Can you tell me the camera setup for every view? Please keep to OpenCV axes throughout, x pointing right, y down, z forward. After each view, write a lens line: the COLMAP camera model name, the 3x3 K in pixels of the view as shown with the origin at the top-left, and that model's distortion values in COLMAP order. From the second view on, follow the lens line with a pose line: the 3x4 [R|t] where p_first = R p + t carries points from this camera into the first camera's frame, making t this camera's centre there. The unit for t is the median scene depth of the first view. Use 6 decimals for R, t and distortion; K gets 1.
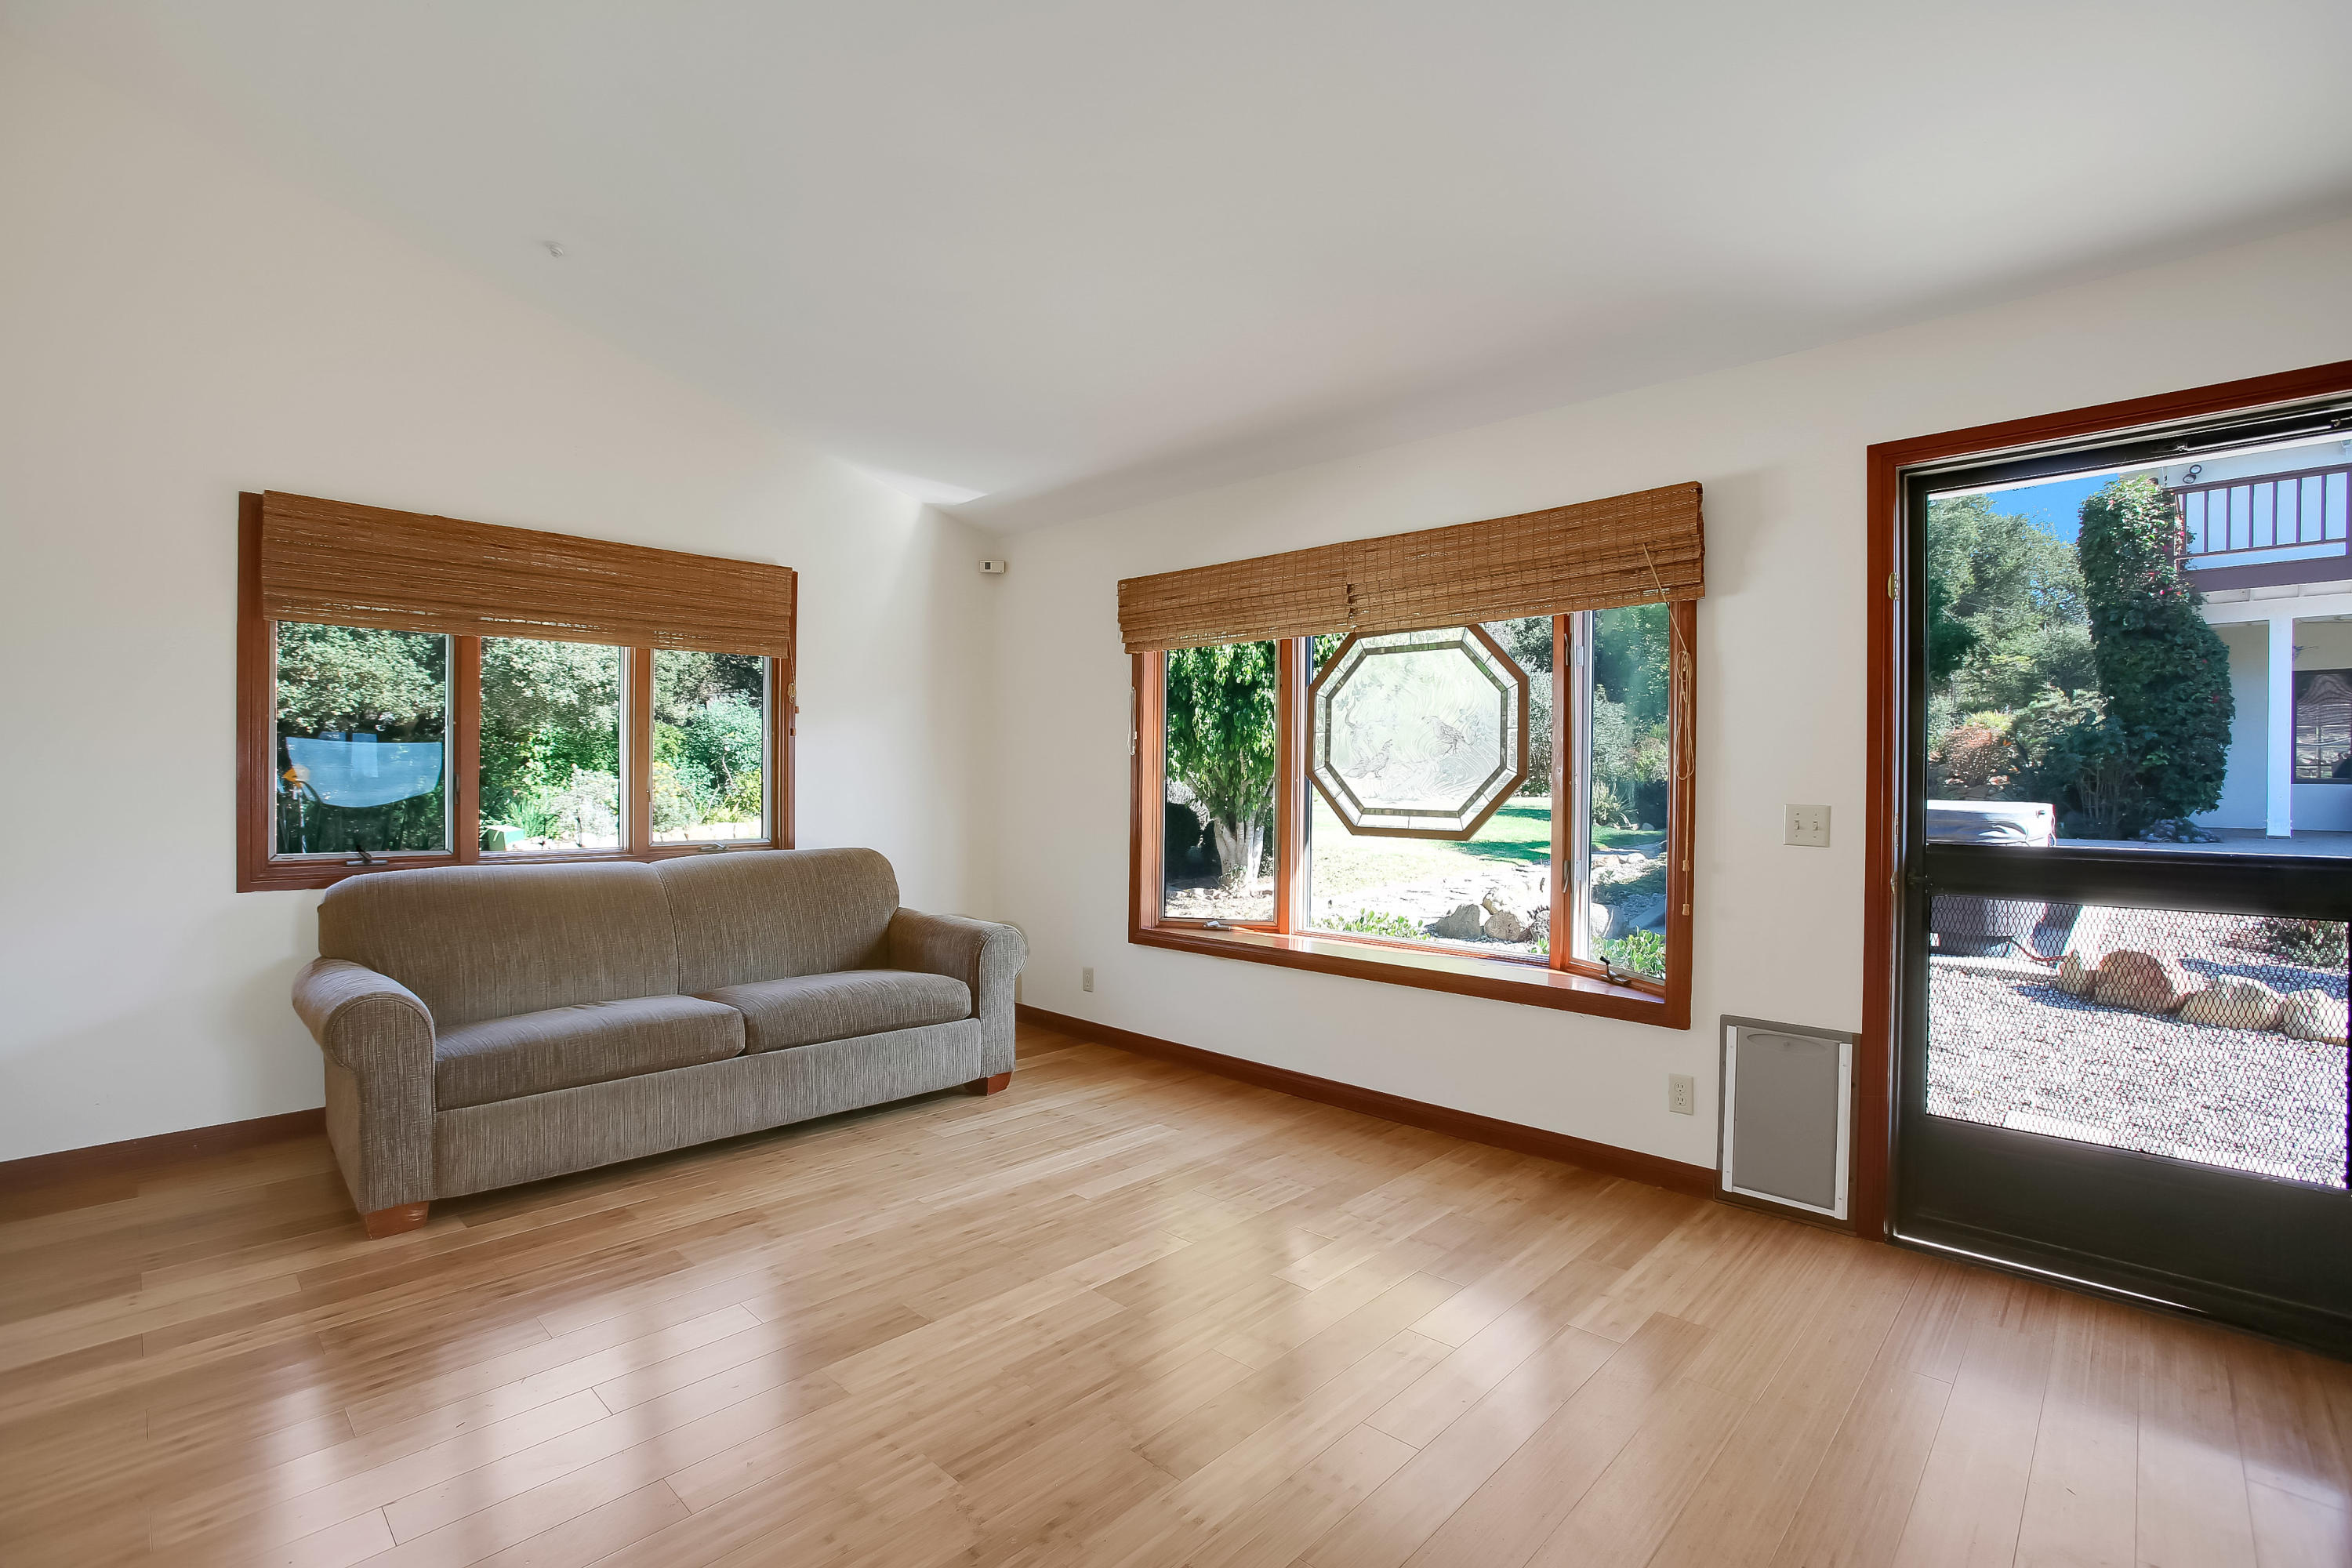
lens RADIAL K [[1062.3, 0, 1179.9], [0, 1062.3, 776.2], [0, 0, 1]] dist [-0.050893, 0.005409]
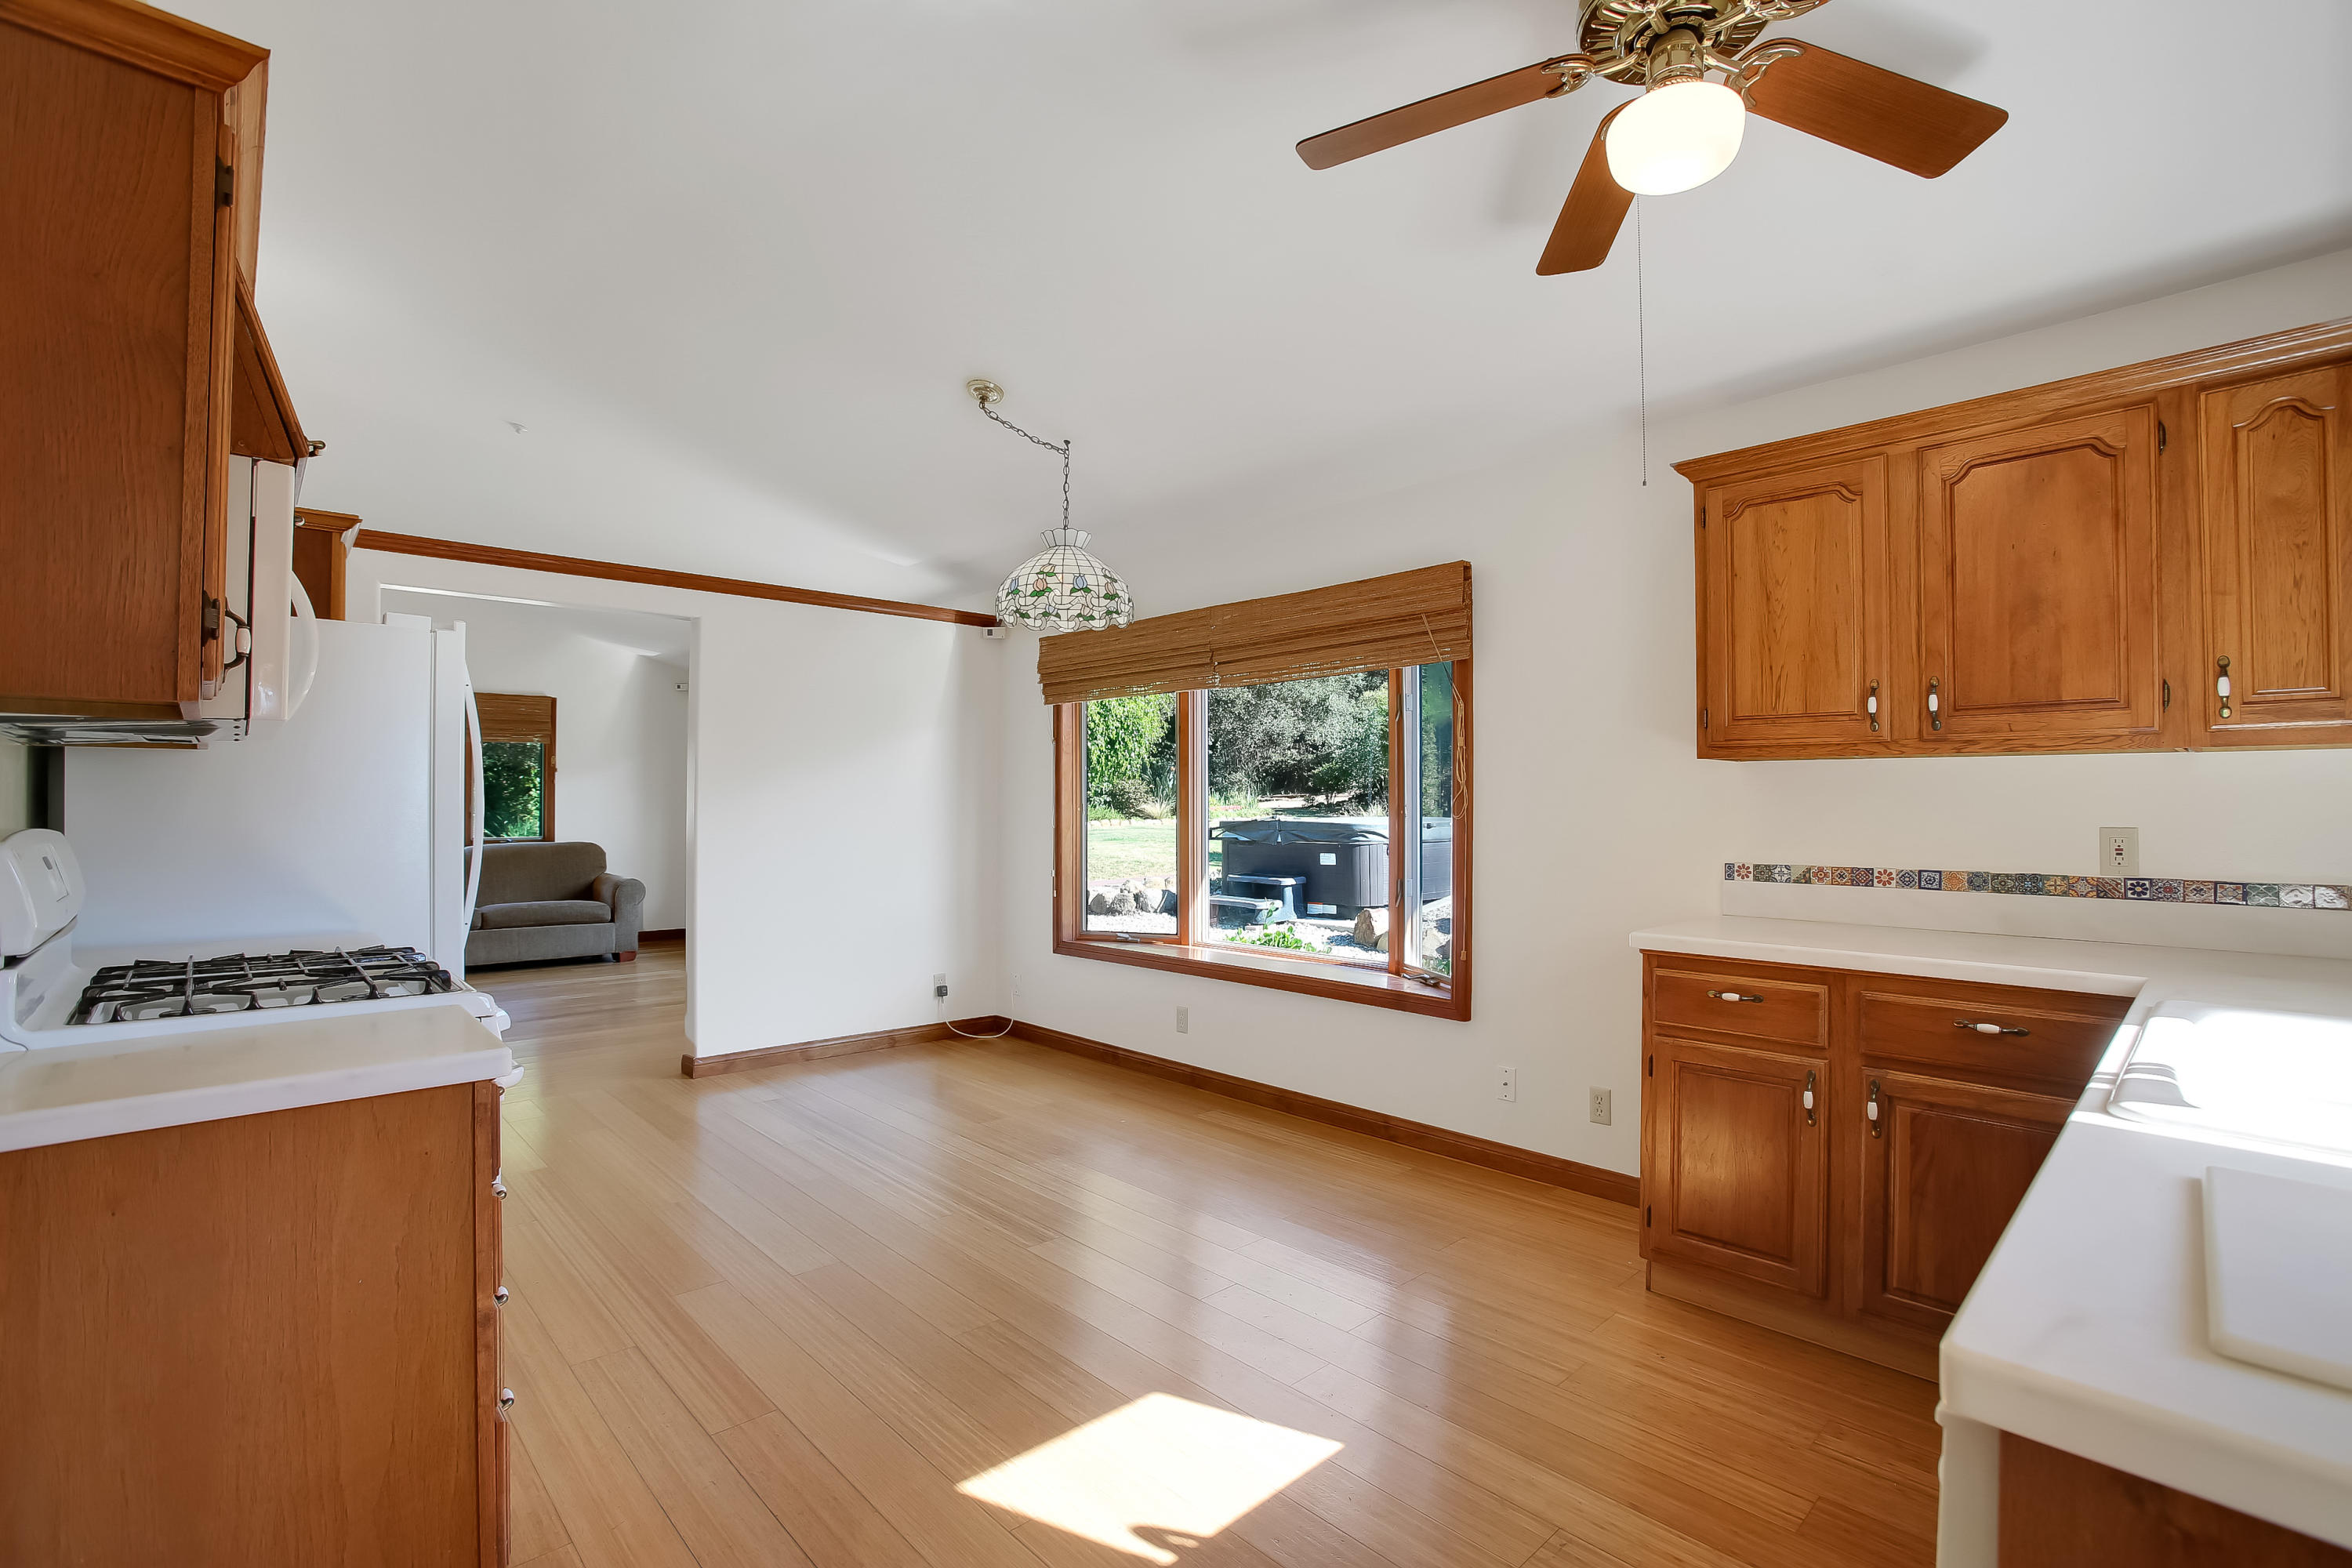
lens RADIAL K [[1062.3, 0, 1167.9], [0, 1062.3, 787.3], [0, 0, 1]] dist [-0.050893, 0.005409]
pose [[0.996912, -0.003581, -0.078443, 0.205597], [0.001846, 0.999752, -0.022173, 0.003210], [0.078503, 0.021960, 0.996672, -0.185041]]
